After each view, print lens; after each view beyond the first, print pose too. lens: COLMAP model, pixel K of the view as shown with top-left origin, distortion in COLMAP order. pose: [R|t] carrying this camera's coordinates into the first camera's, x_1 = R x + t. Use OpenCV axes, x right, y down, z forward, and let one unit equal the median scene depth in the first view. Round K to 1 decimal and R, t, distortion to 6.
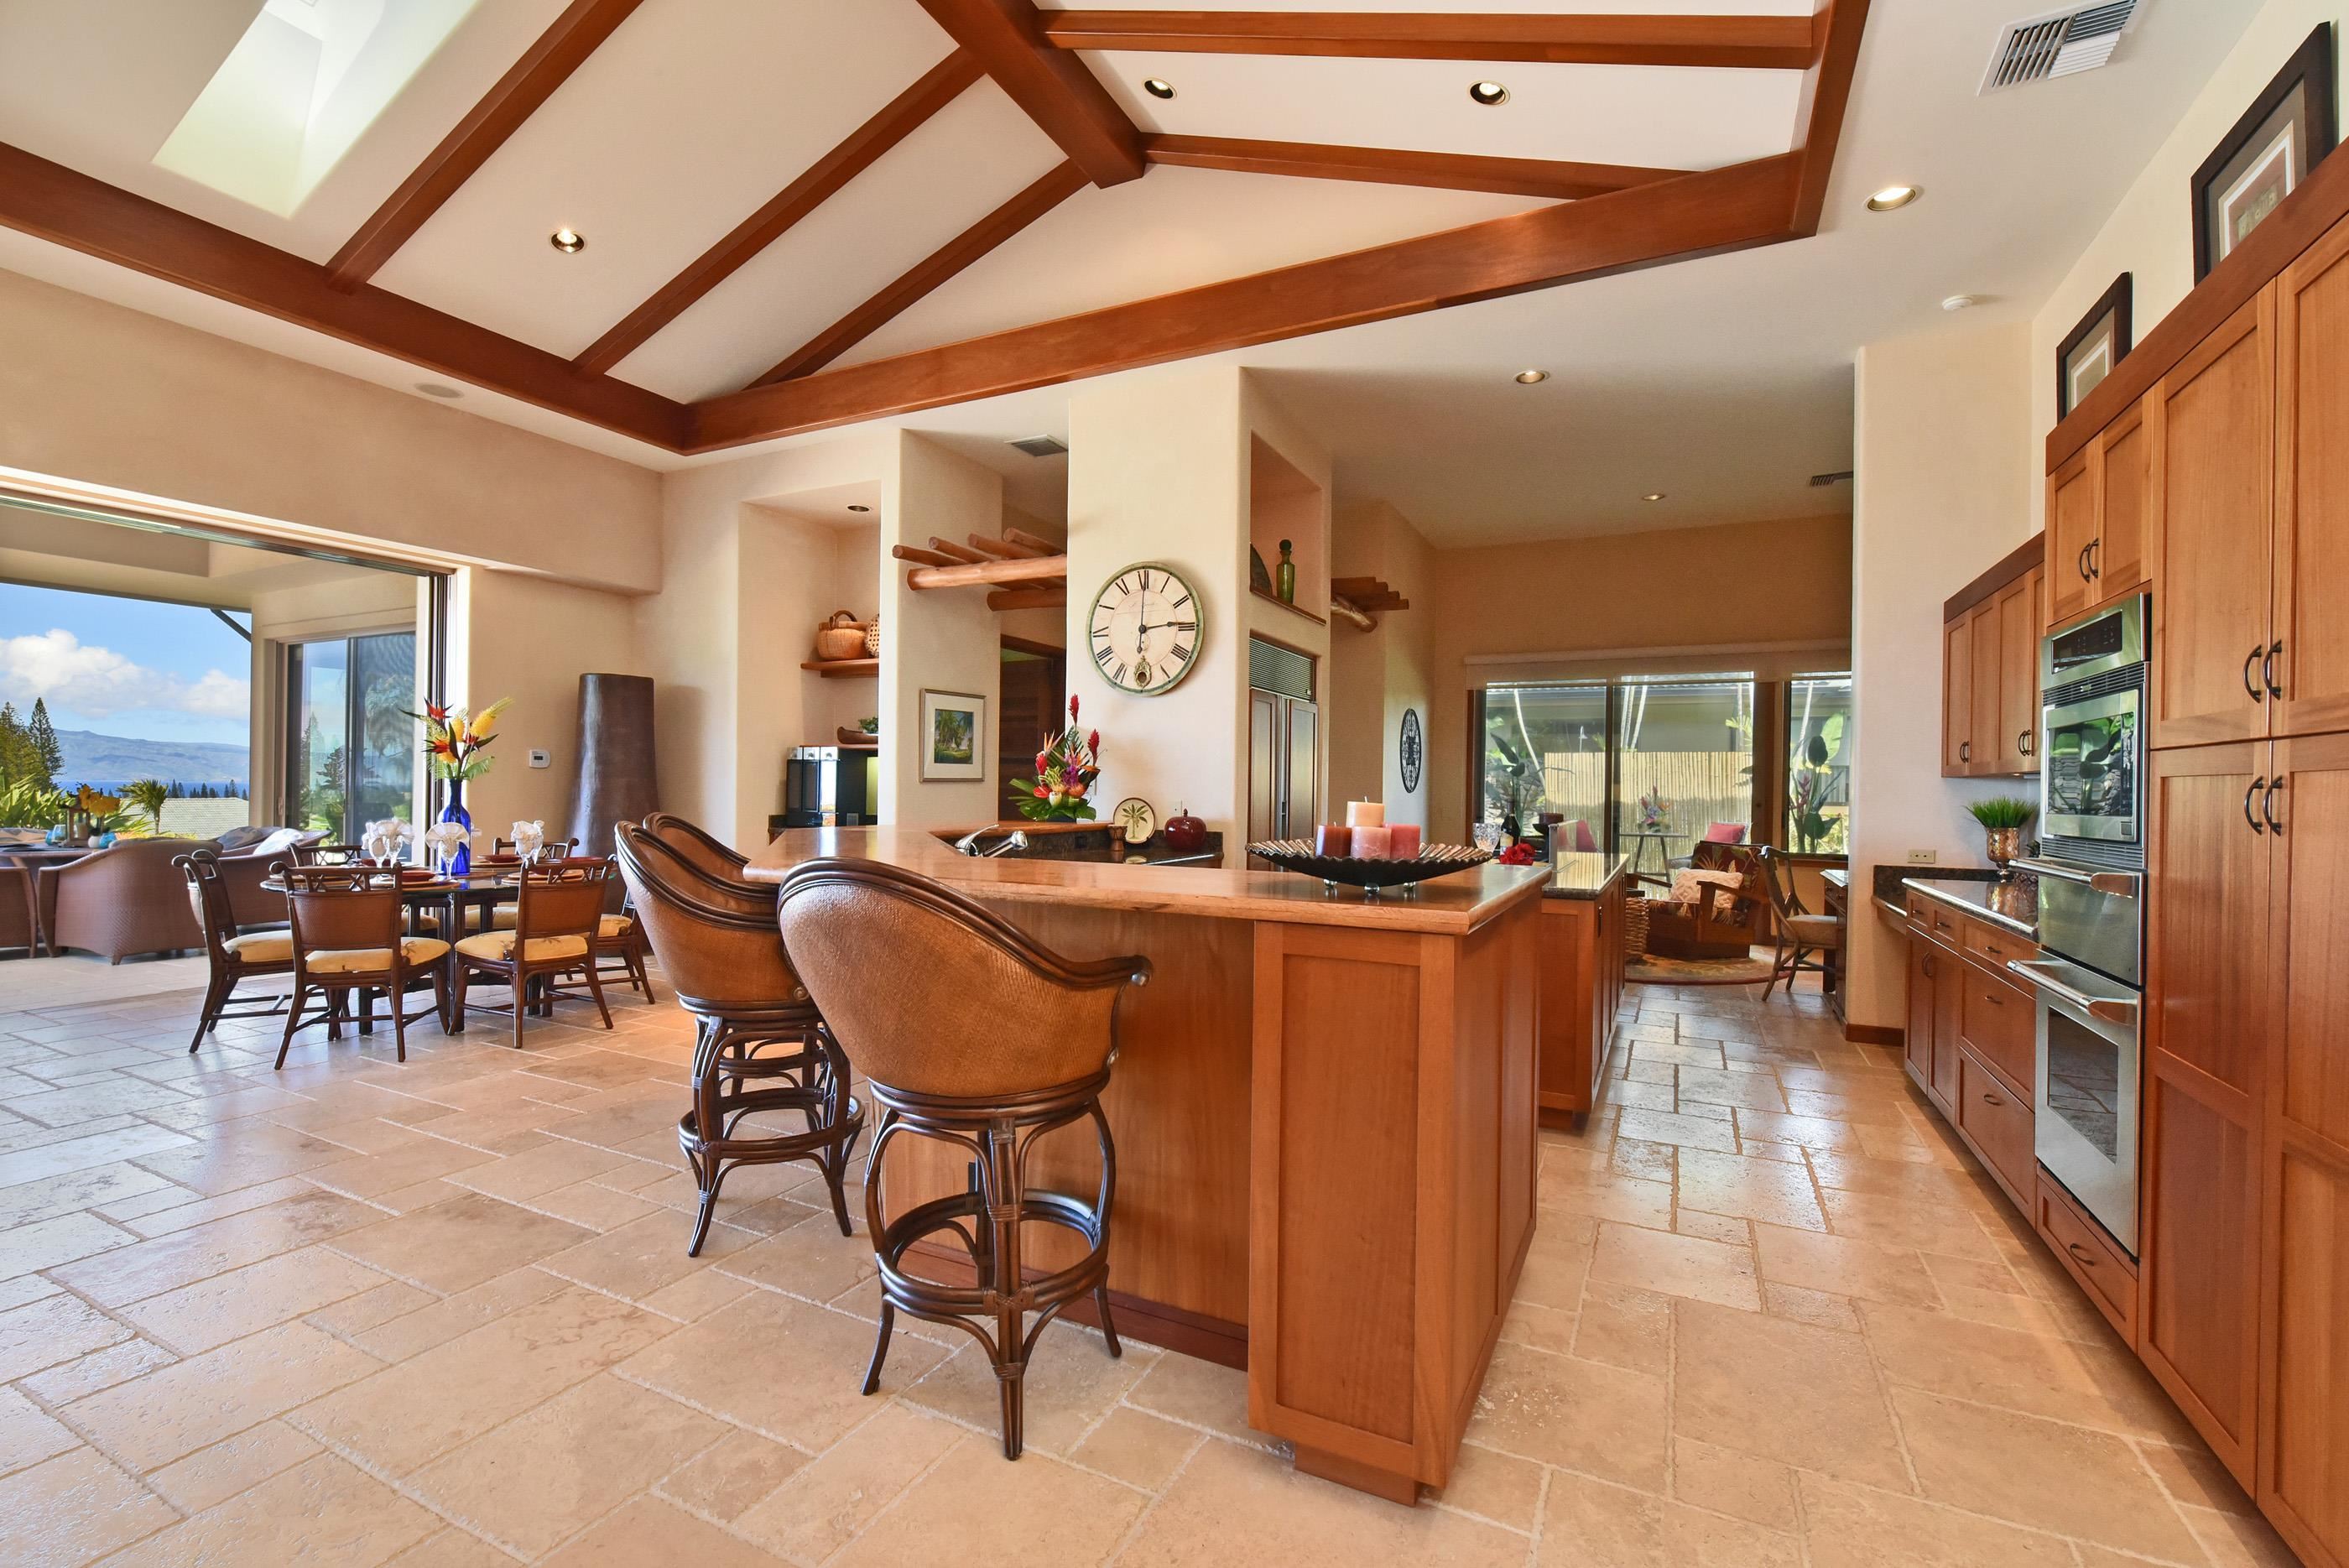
lens RADIAL K [[1000.1, 0, 1217.3], [0, 1000.1, 793.8], [0, 0, 1]] dist [-0.001789, -0.000090]
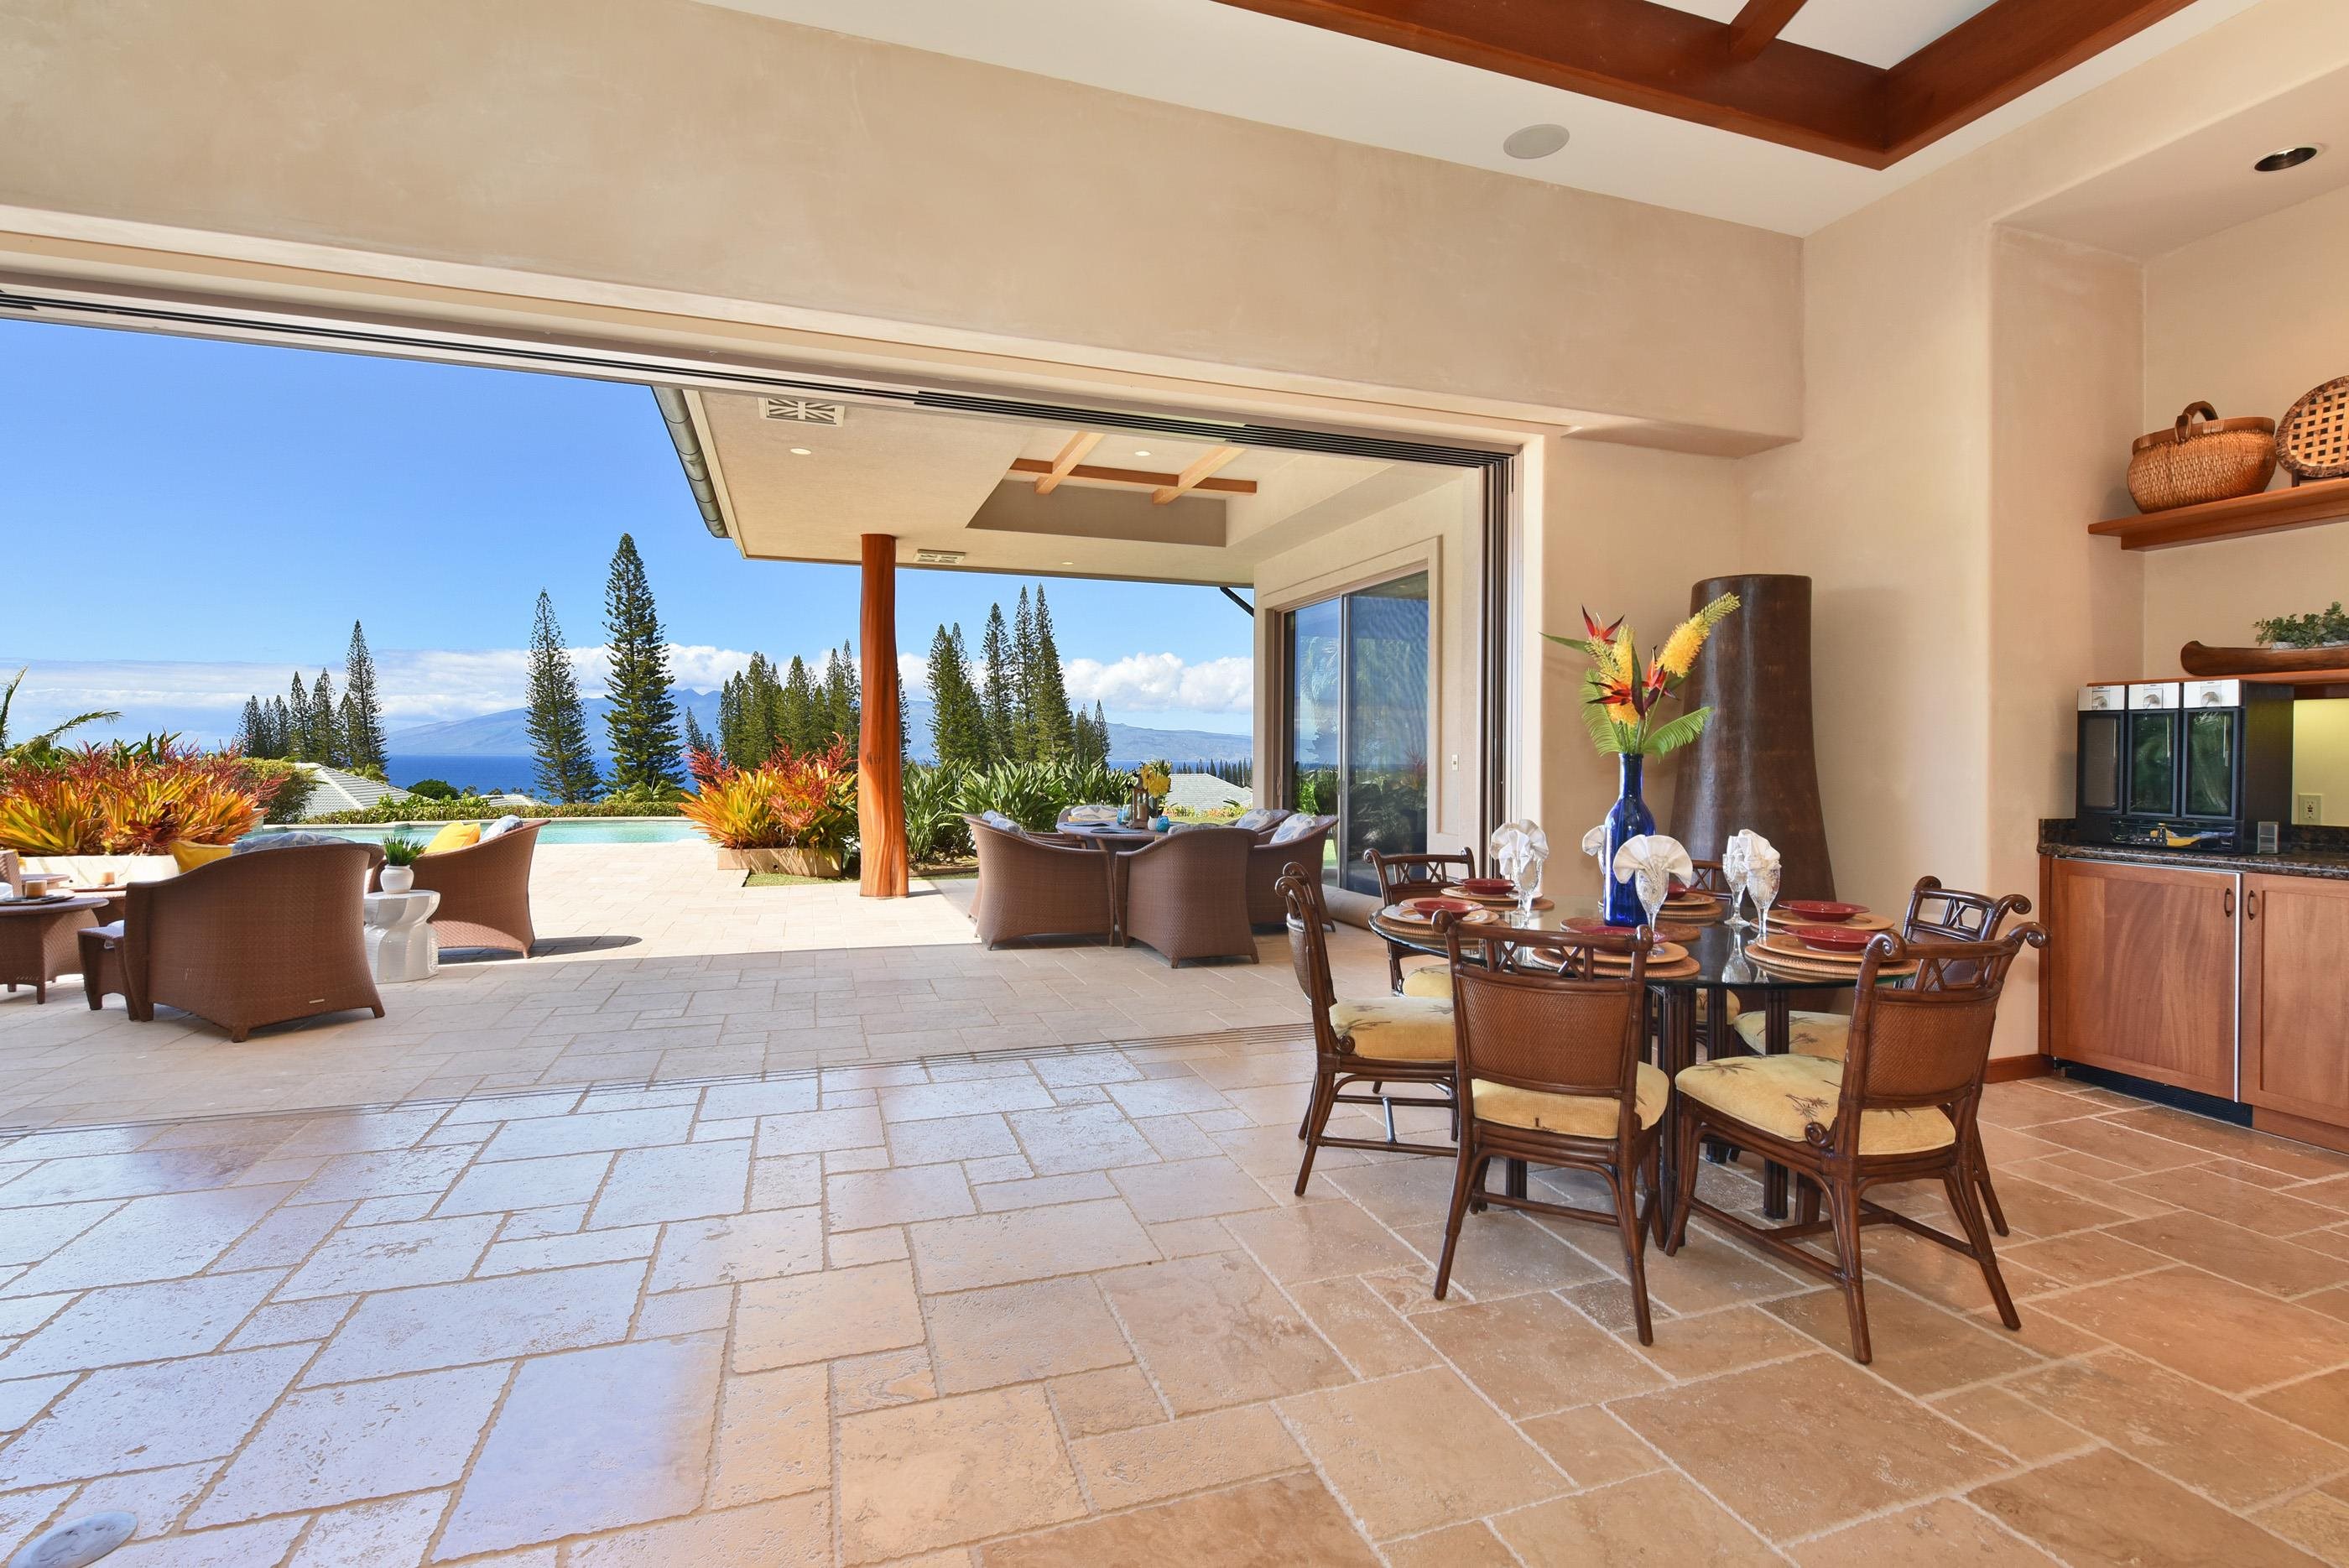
lens RADIAL K [[1070.9, 0, 1287.2], [0, 1070.9, 752.3], [0, 0, 1]] dist [-0.004658, -0.000419]
pose [[0.765618, -0.008794, -0.643235, -0.388913], [-0.003239, 0.999841, -0.017525, -0.002794], [0.643287, 0.015500, 0.765468, 0.320372]]
